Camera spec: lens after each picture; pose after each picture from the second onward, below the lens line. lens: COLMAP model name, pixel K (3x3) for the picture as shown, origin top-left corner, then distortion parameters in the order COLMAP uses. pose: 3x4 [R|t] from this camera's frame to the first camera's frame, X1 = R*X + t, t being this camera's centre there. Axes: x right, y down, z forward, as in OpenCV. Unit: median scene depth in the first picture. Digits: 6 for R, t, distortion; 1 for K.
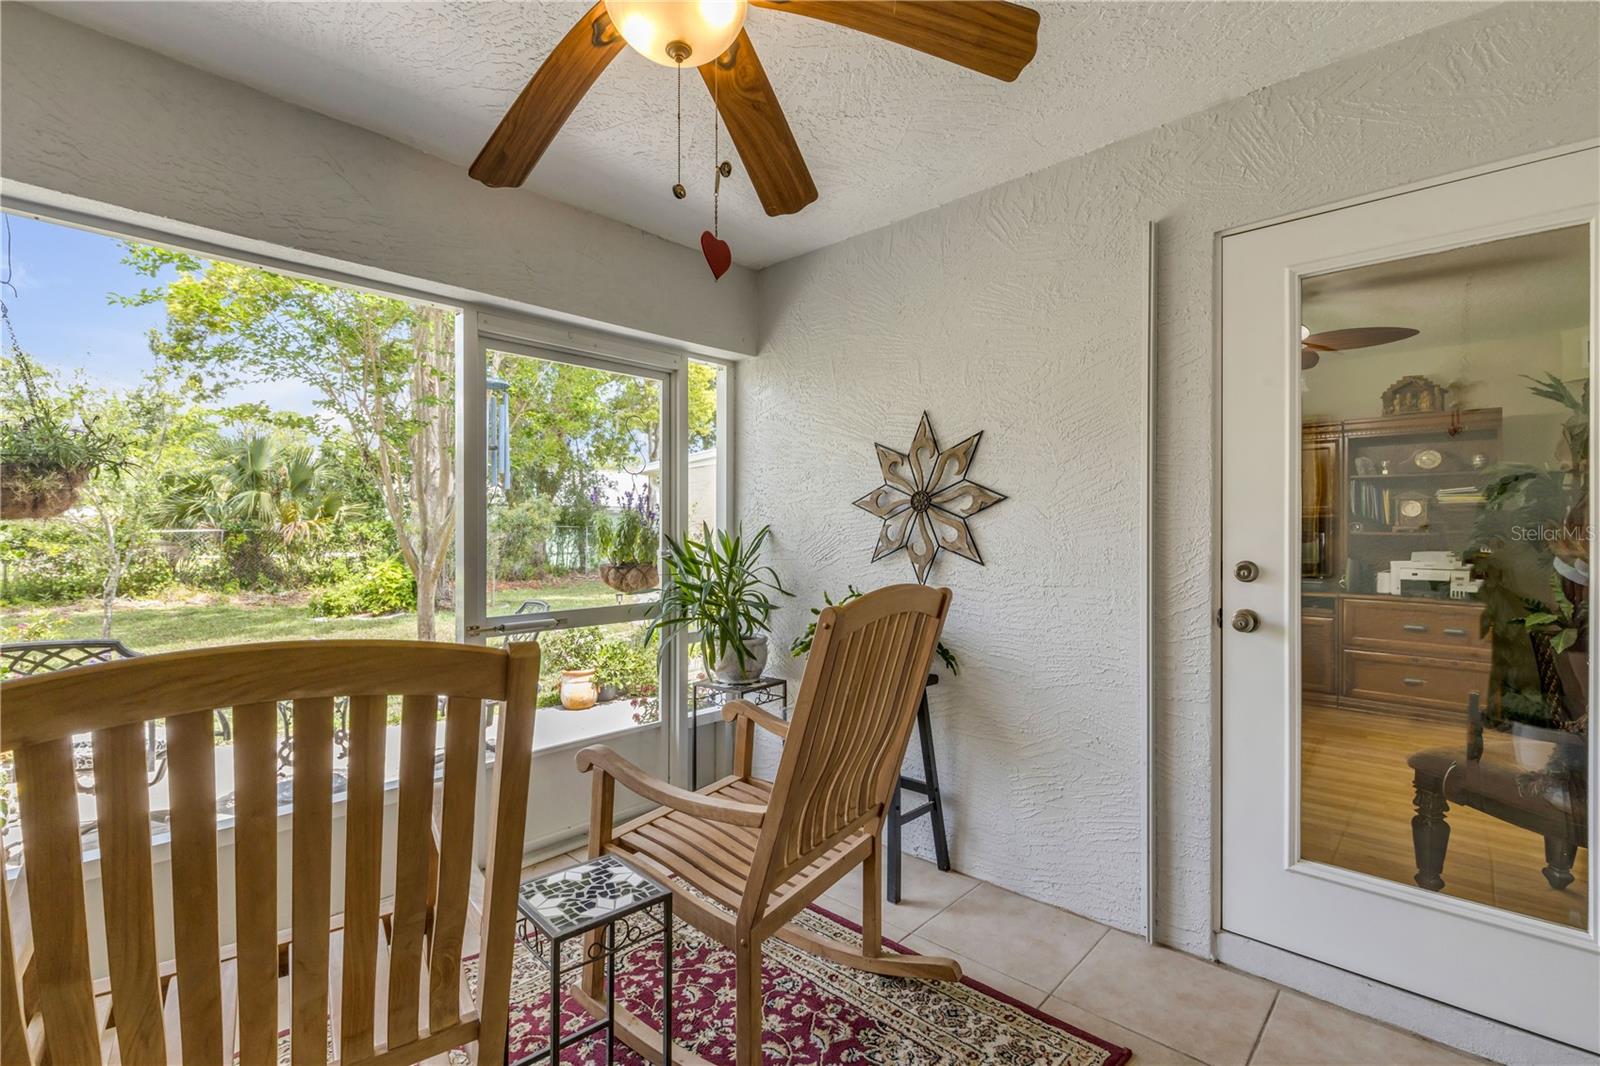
lens RADIAL K [[719.9, 0, 792.7], [0, 719.9, 524.5], [0, 0, 1]] dist [0.001196, -0.001212]
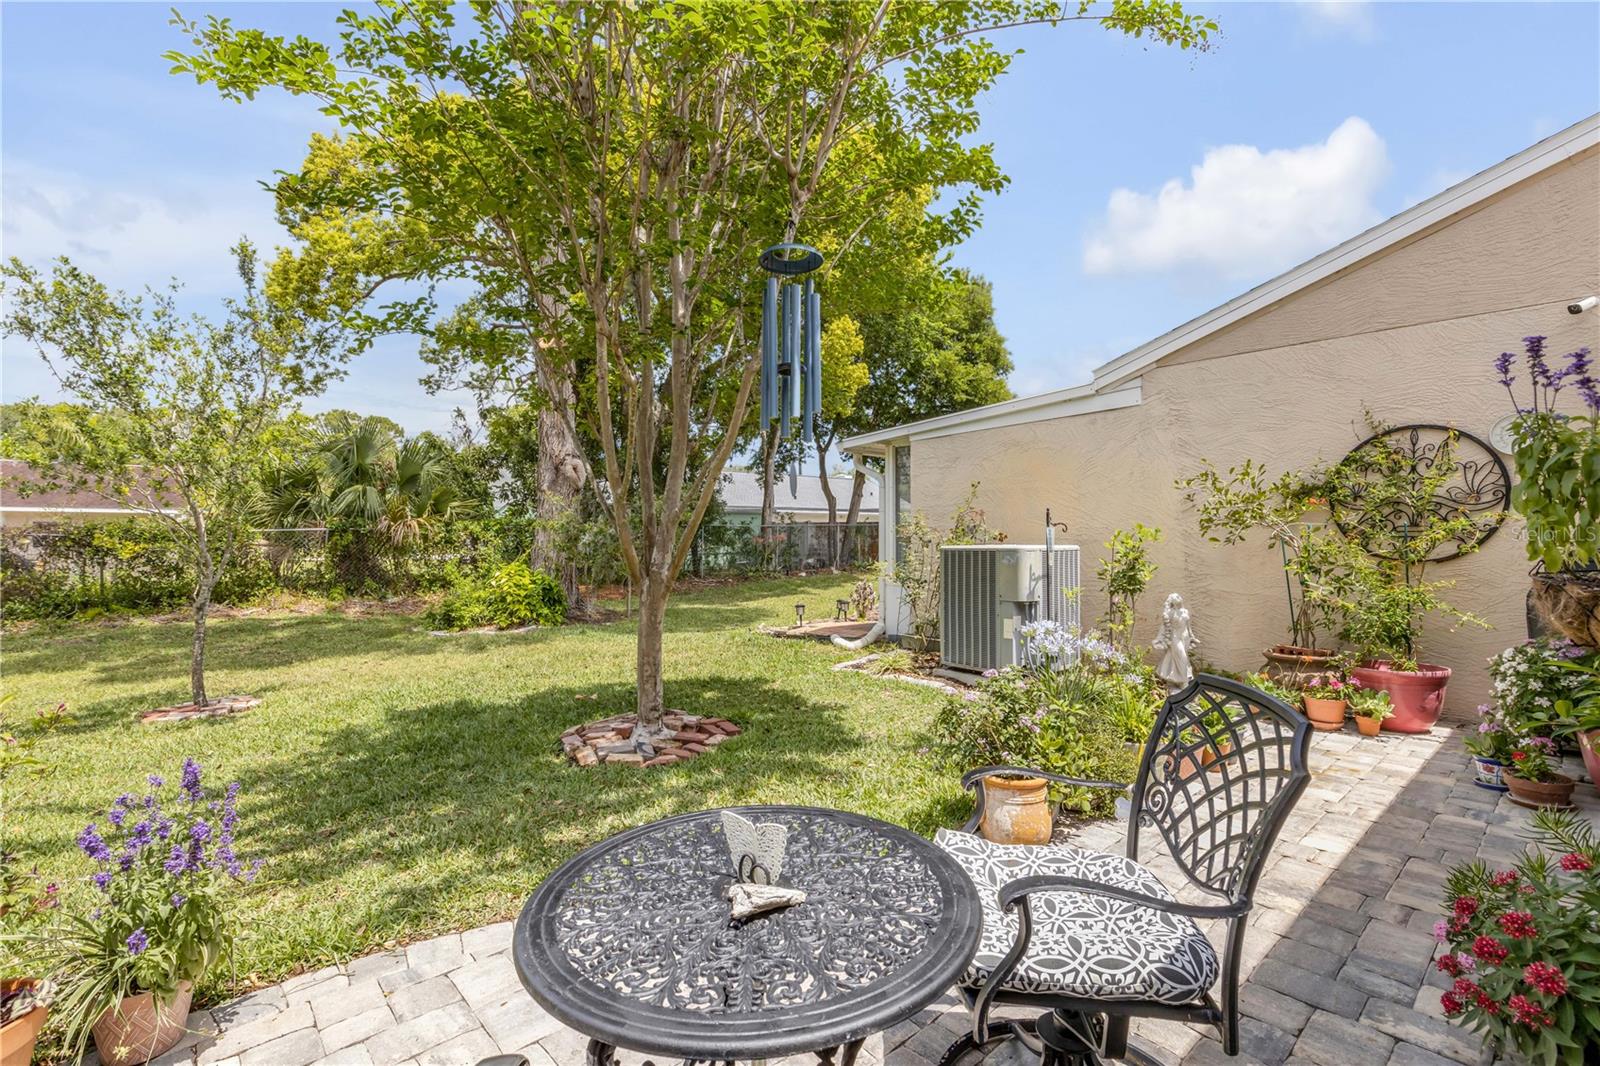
lens RADIAL K [[719.9, 0, 791.1], [0, 719.9, 539.4], [0, 0, 1]] dist [0.001196, -0.001212]
pose [[0.995981, -0.002779, -0.089523, -0.152459], [0.004261, 0.999857, 0.016373, 0.009273], [0.089464, -0.016689, 0.995850, 0.177115]]
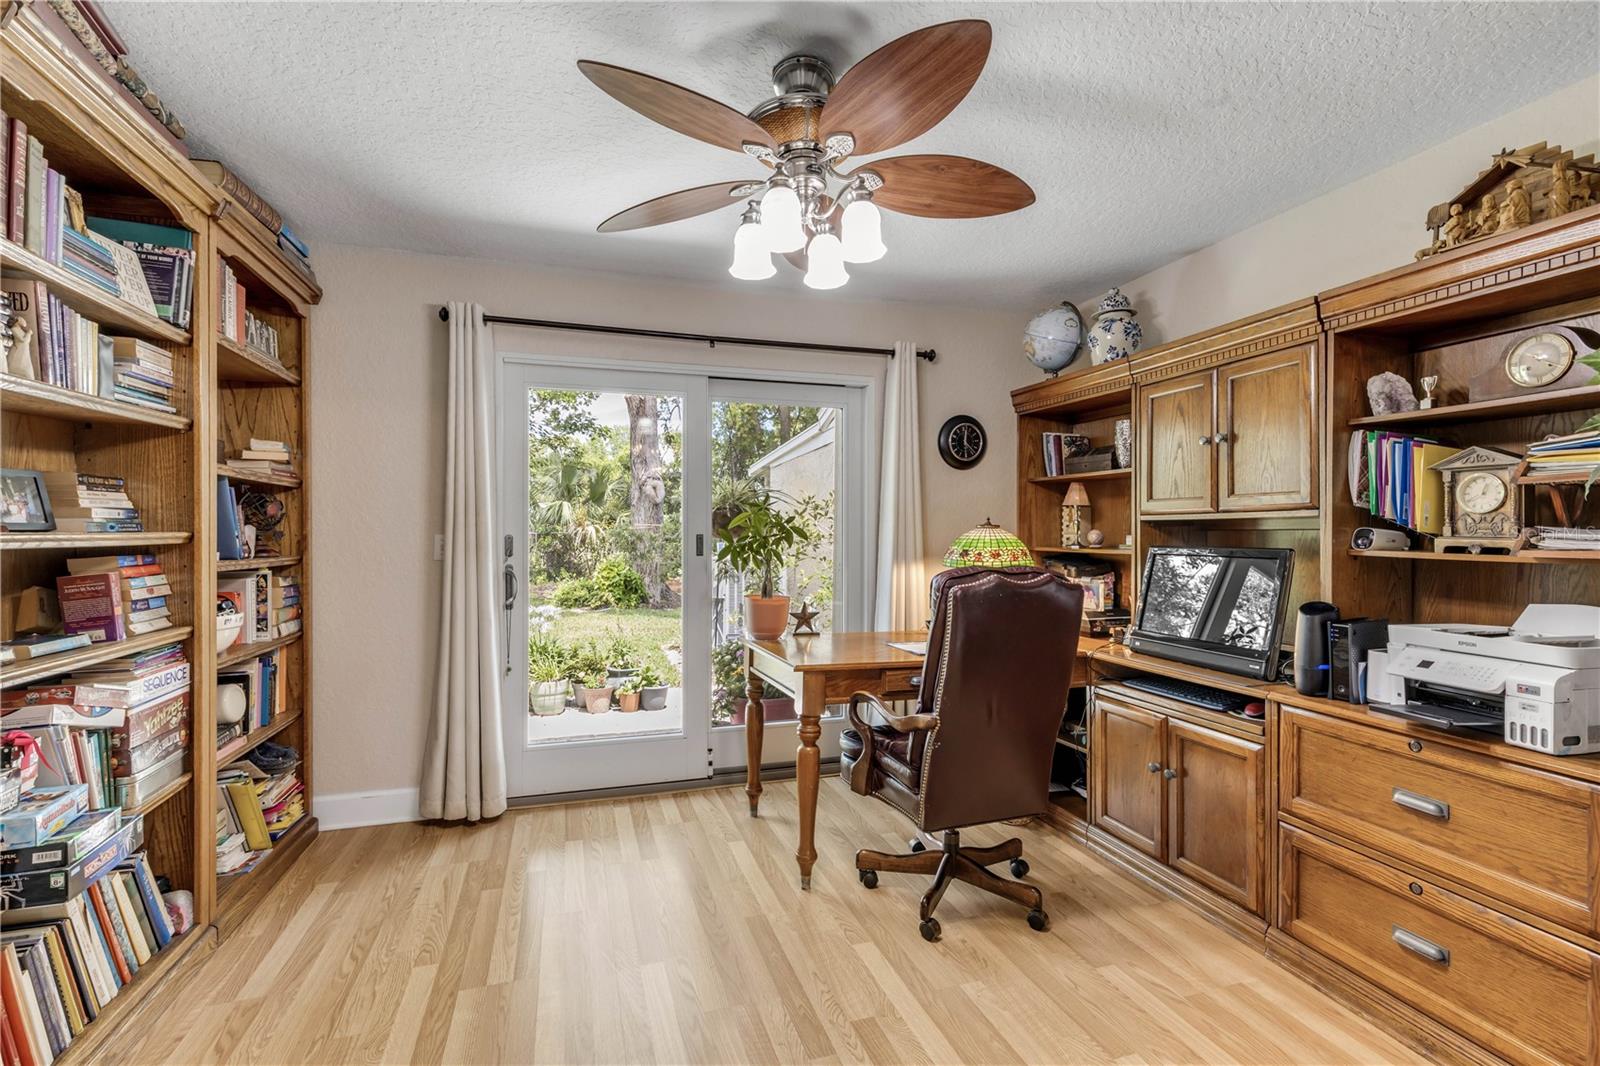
lens RADIAL K [[719.9, 0, 793.1], [0, 719.9, 530.8], [0, 0, 1]] dist [0.001196, -0.001212]
pose [[0.872726, 0.000435, -0.488209, 0.223254], [0.002331, 0.999984, 0.005058, -0.001117], [0.488204, -0.005553, 0.872712, 0.149644]]
